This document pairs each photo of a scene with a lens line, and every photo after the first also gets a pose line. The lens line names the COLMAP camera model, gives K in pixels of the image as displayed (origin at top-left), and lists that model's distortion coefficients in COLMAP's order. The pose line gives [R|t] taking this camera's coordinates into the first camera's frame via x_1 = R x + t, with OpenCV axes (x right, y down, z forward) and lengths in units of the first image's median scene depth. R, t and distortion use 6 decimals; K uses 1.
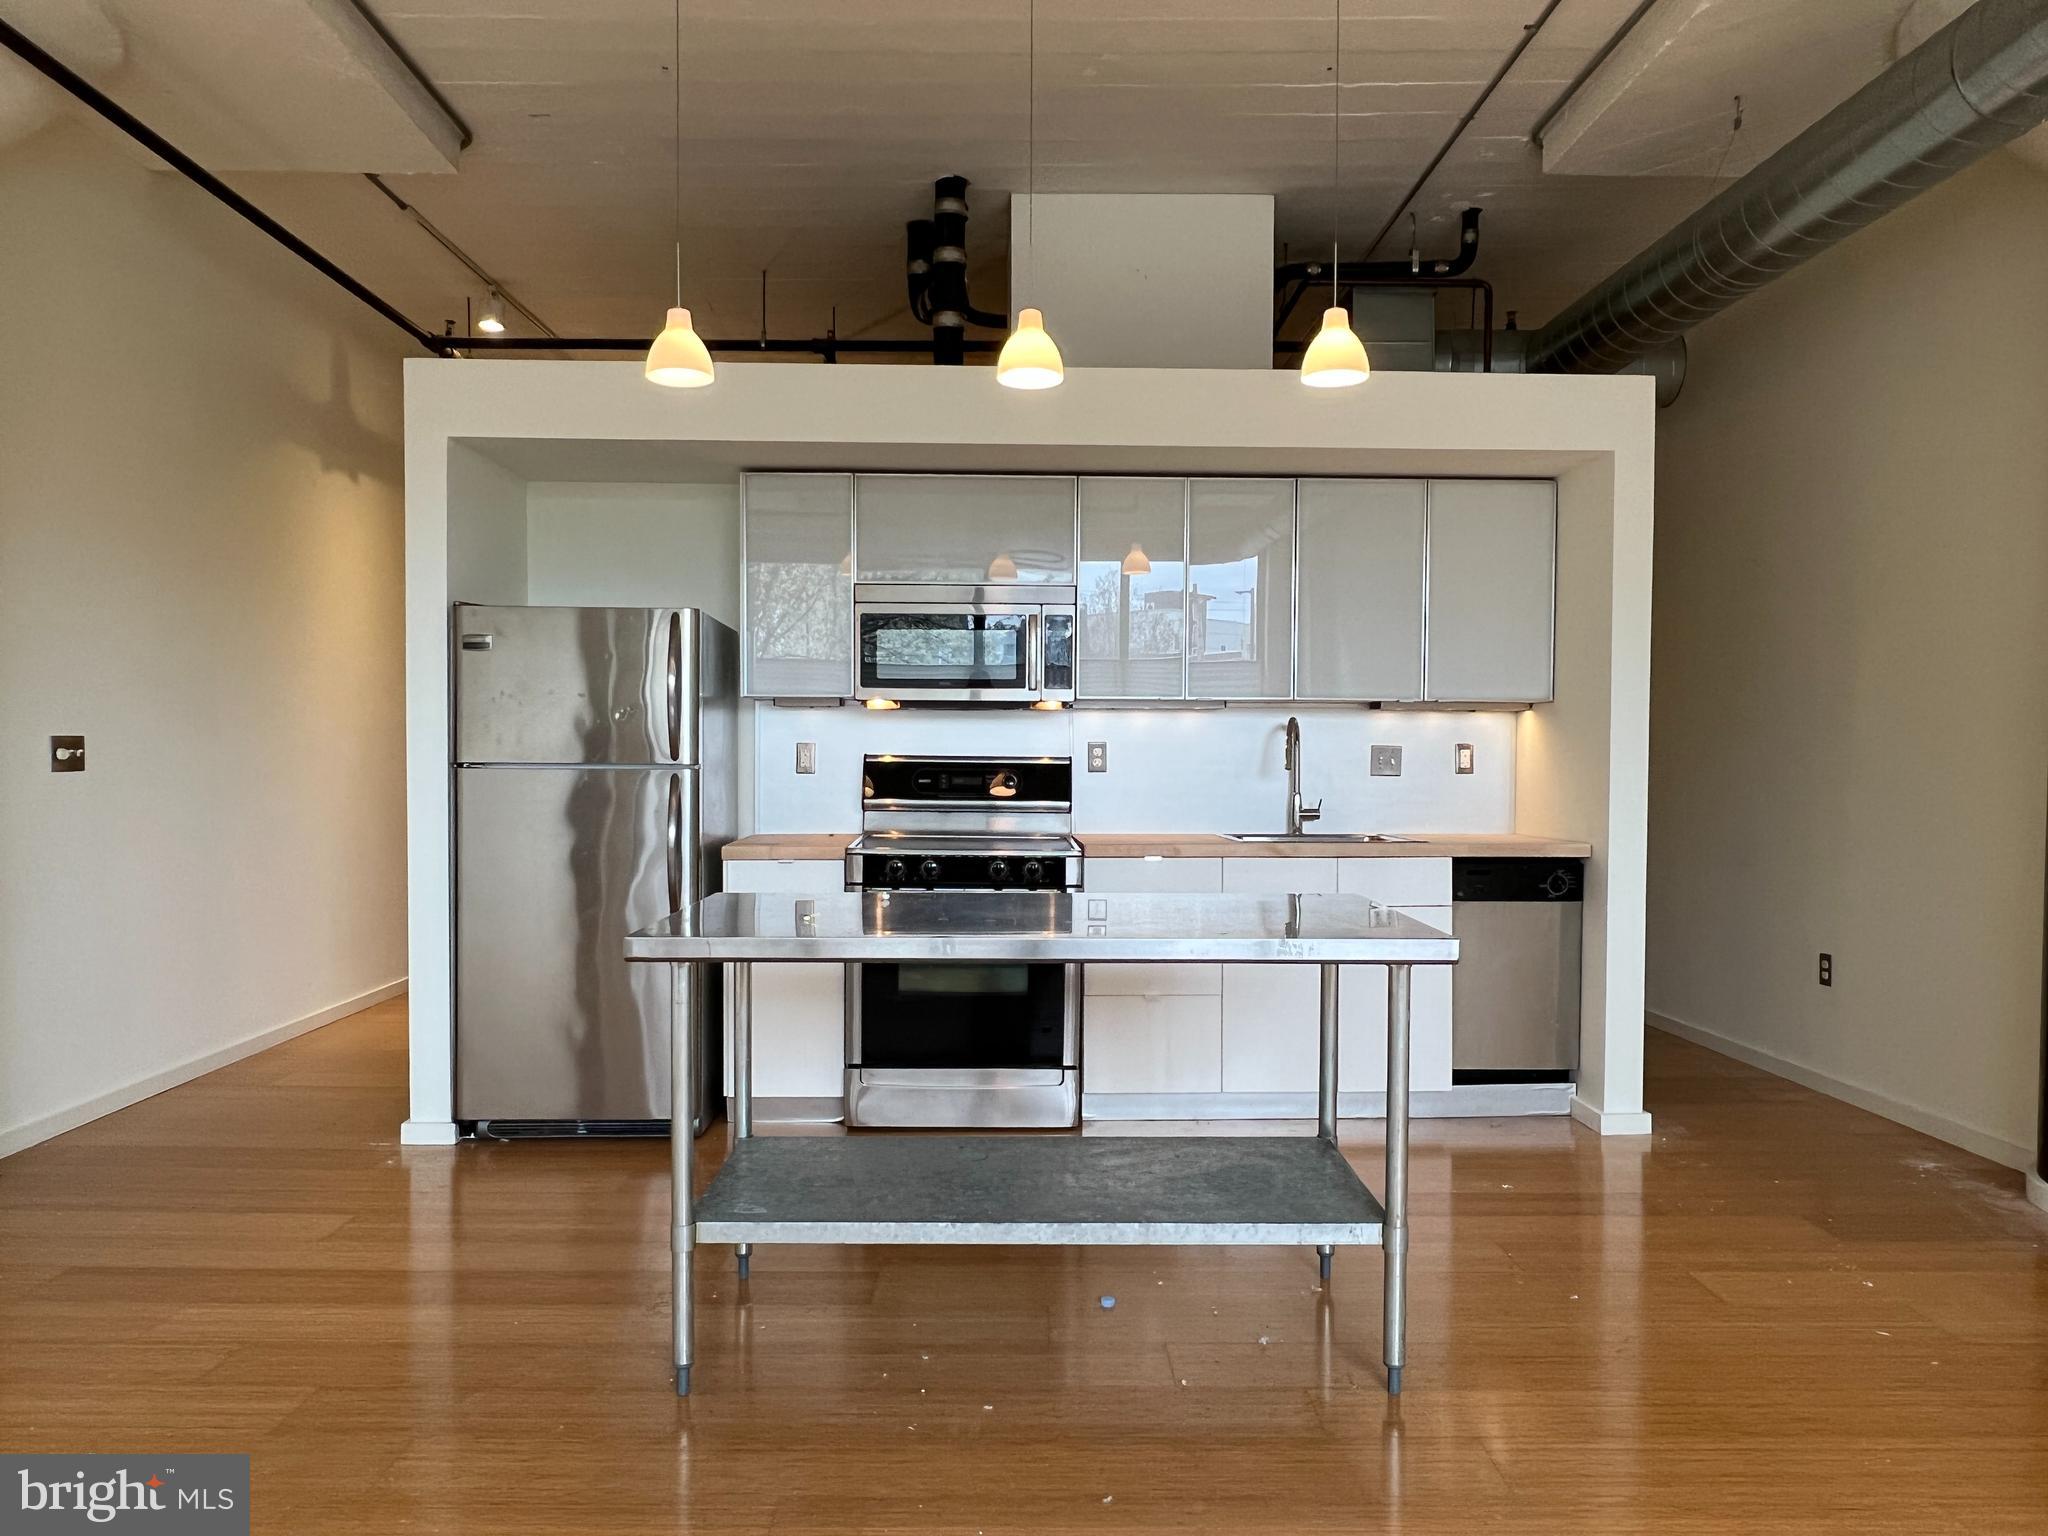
lens RADIAL K [[1354.8, 0, 1020.5], [0, 1354.8, 780.8], [0, 0, 1]] dist [-0.007477, -0.004562]
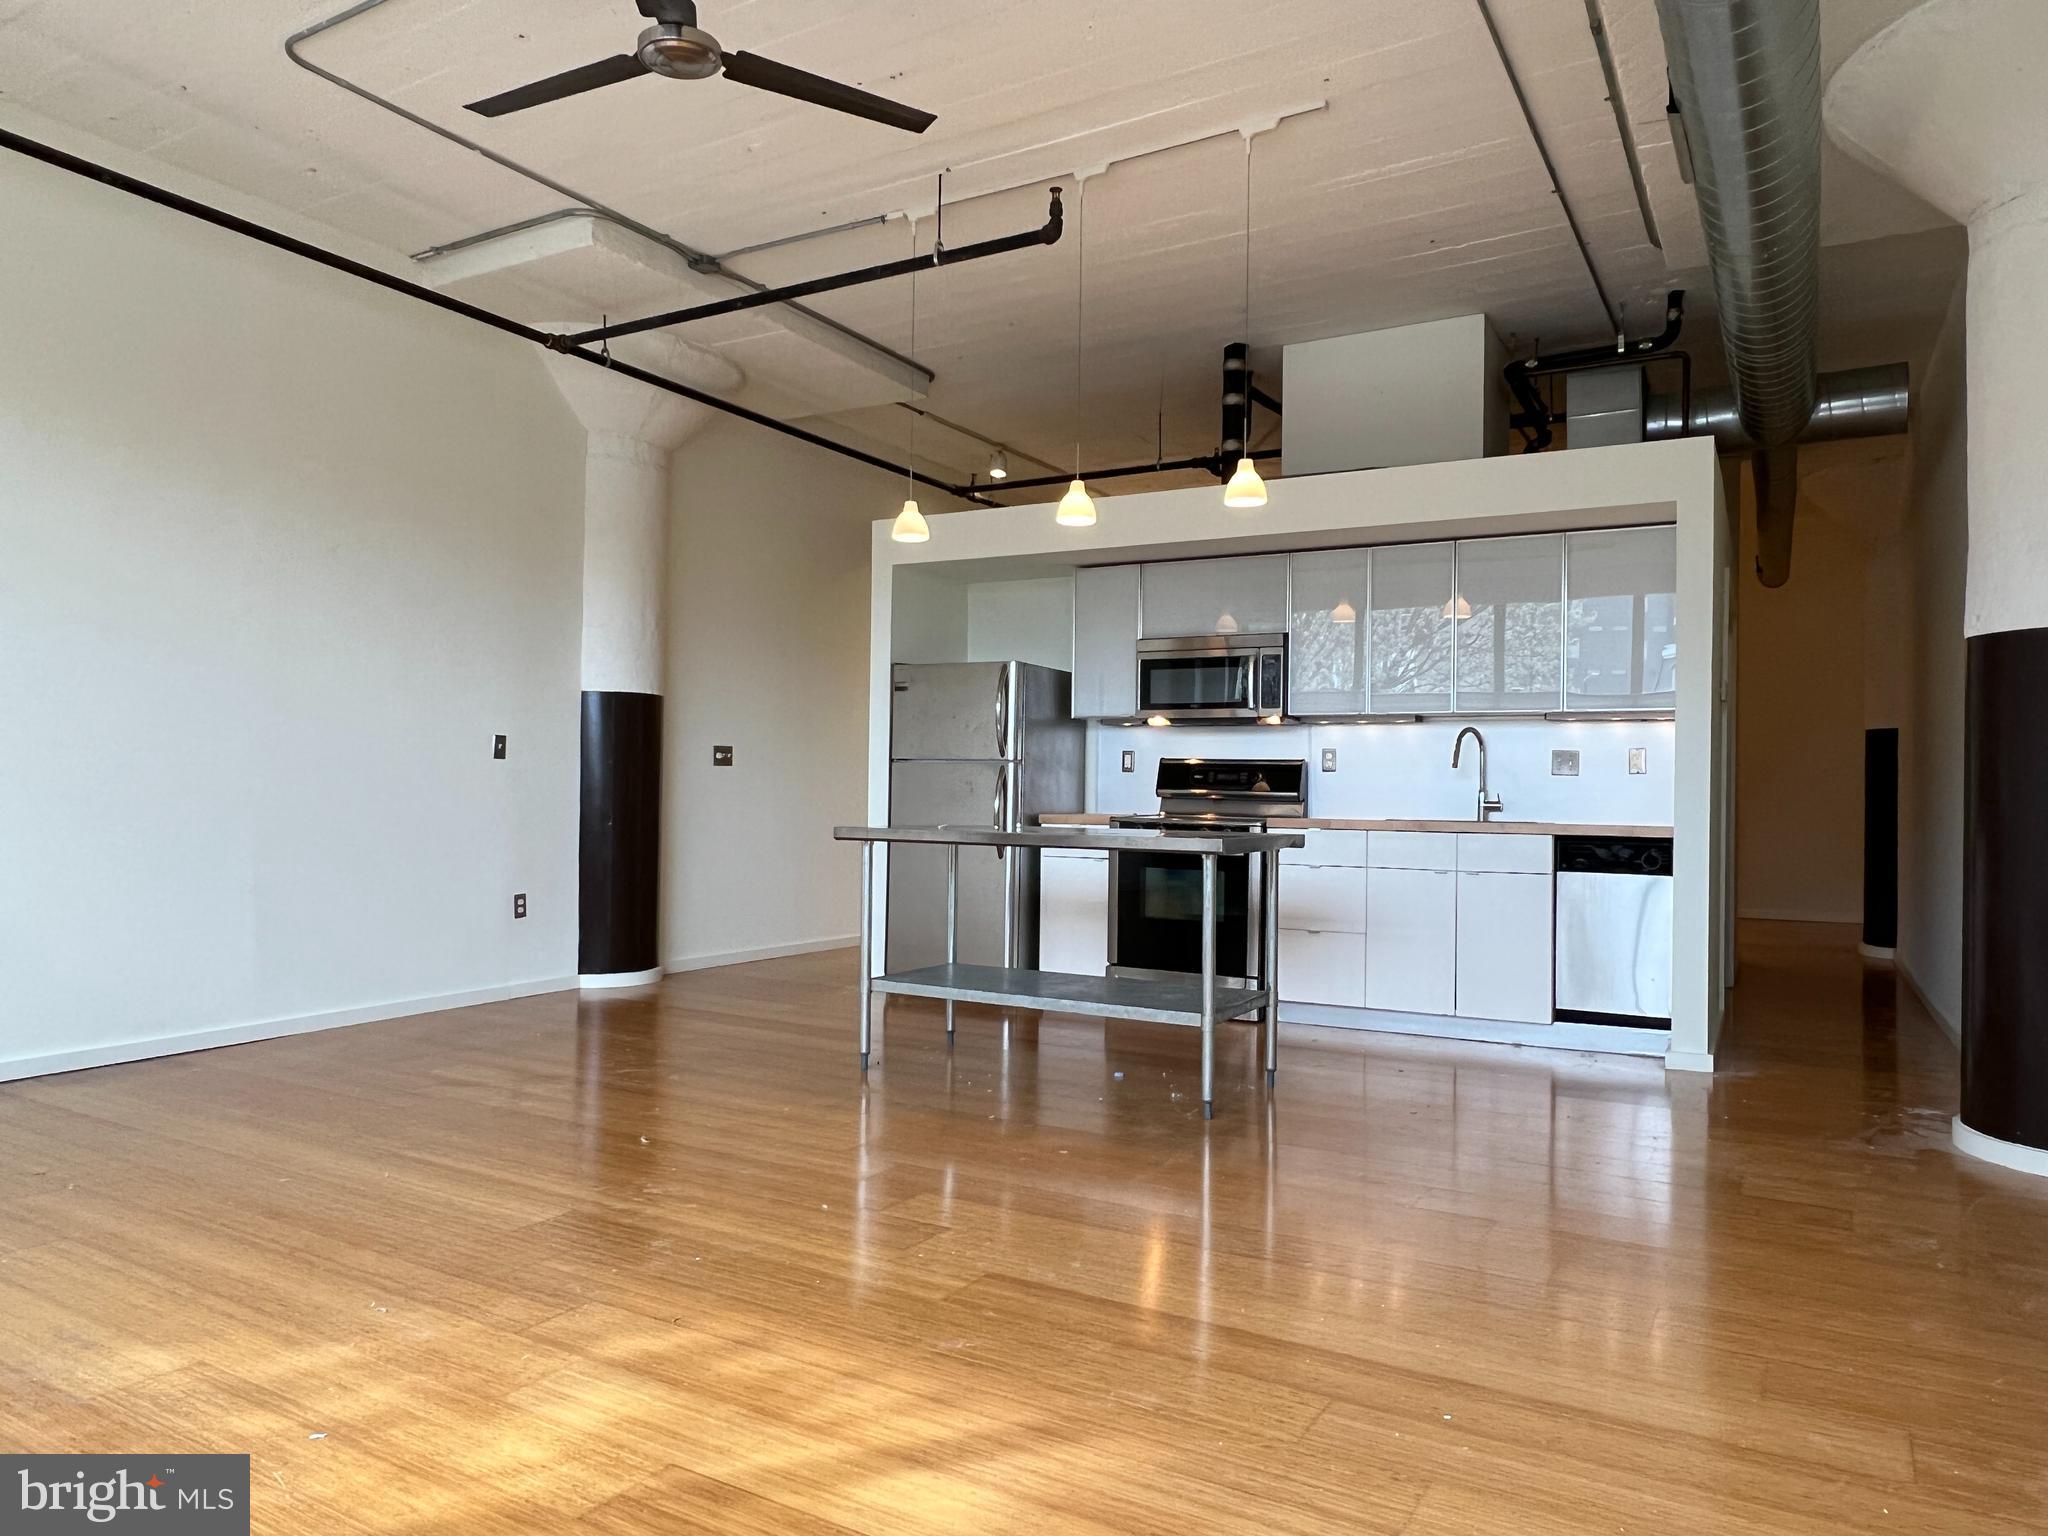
lens RADIAL K [[1354.8, 0, 1023.1], [0, 1354.8, 768.2], [0, 0, 1]] dist [-0.007477, -0.004562]
pose [[0.854854, 0.000071, -0.518869, 0.504999], [-0.023826, 0.998951, -0.039118, 0.050800], [0.518322, 0.045803, 0.853958, -0.292326]]
